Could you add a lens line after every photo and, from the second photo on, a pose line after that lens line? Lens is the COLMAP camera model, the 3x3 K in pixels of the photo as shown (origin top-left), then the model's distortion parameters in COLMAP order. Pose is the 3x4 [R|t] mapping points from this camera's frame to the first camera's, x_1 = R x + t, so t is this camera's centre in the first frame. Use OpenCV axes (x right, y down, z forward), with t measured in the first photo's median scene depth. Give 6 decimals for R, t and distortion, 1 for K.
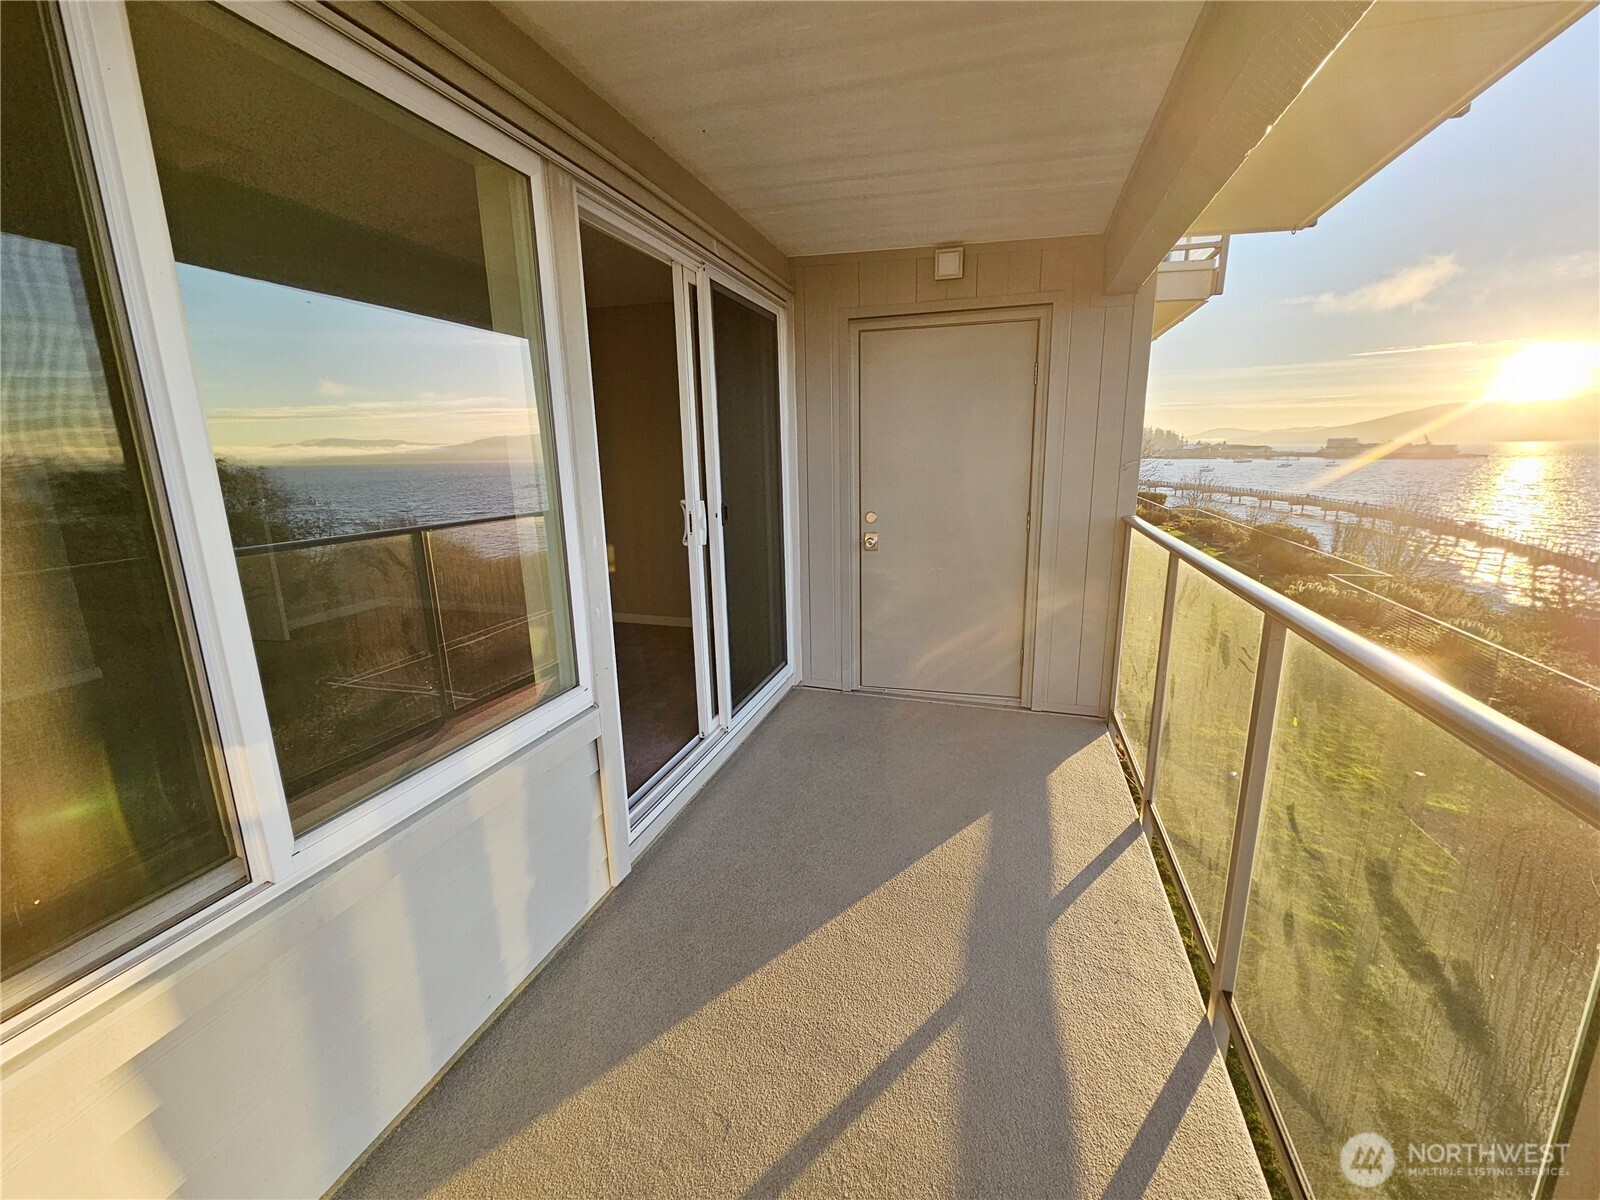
lens RADIAL K [[654.1, 0, 810.7], [0, 654.1, 592.3], [0, 0, 1]] dist [0.000224, 0.000033]
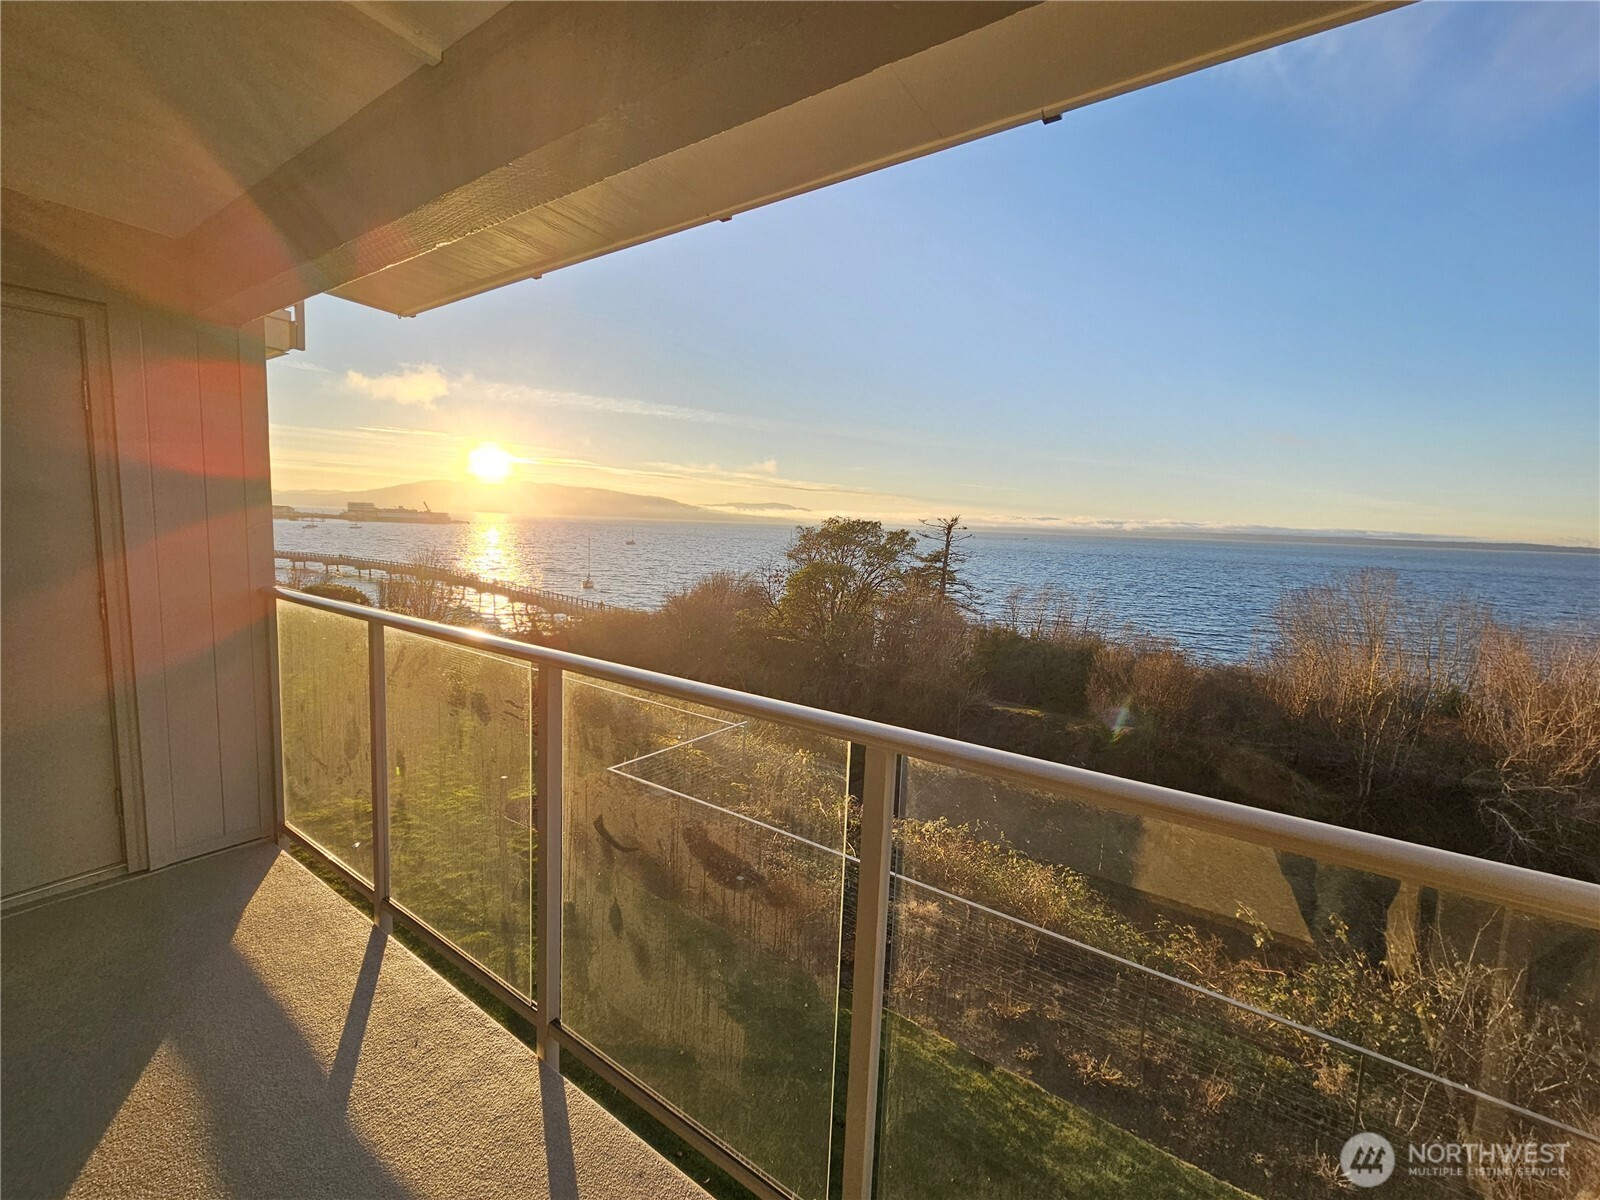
lens RADIAL K [[651.9, 0, 803.8], [0, 651.9, 589.7], [0, 0, 1]] dist [0.002532, 0.000404]
pose [[0.302024, -0.071772, 0.950595, -0.130120], [0.161961, 0.986529, 0.023027, -0.026374], [-0.939442, 0.147004, 0.309579, 0.118330]]
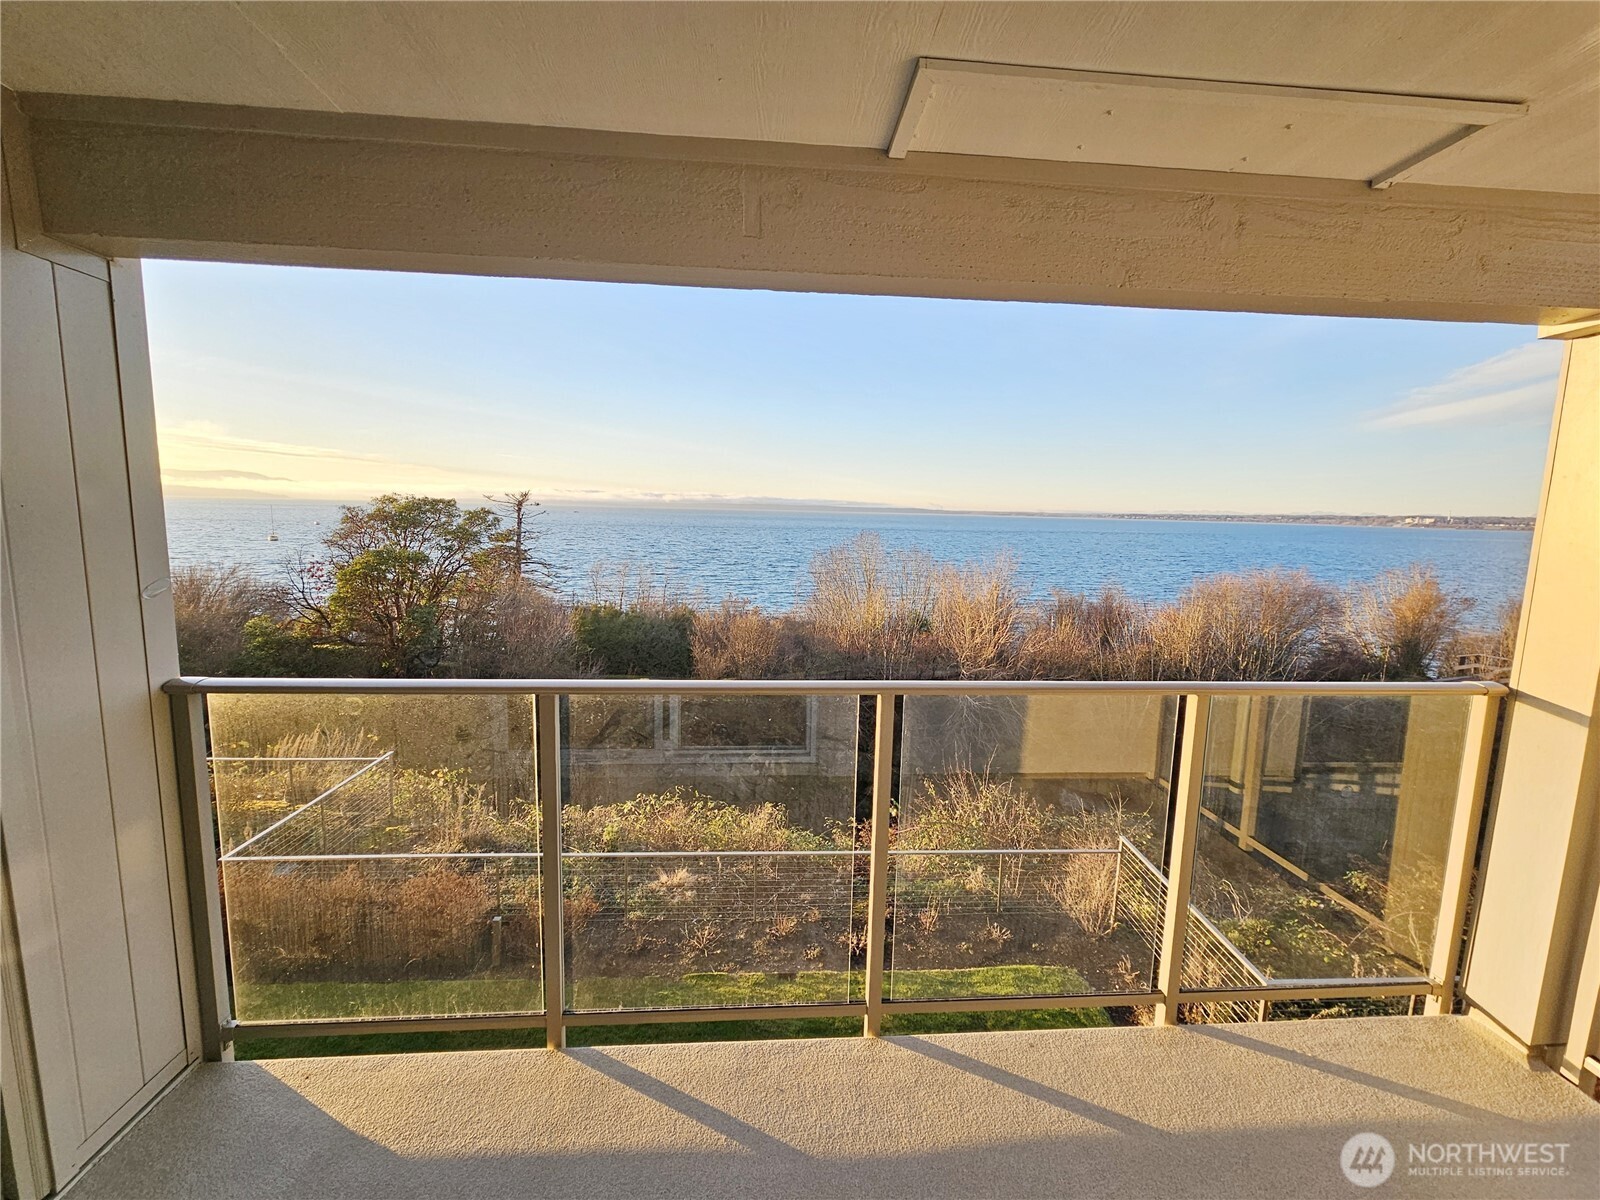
lens RADIAL K [[651.9, 0, 803.8], [0, 651.9, 589.7], [0, 0, 1]] dist [0.002532, 0.000404]
pose [[-0.351380, -0.108641, 0.929908, -0.246677], [0.180483, 0.966754, 0.181143, -0.257253], [-0.918672, 0.231483, -0.320090, 0.909543]]
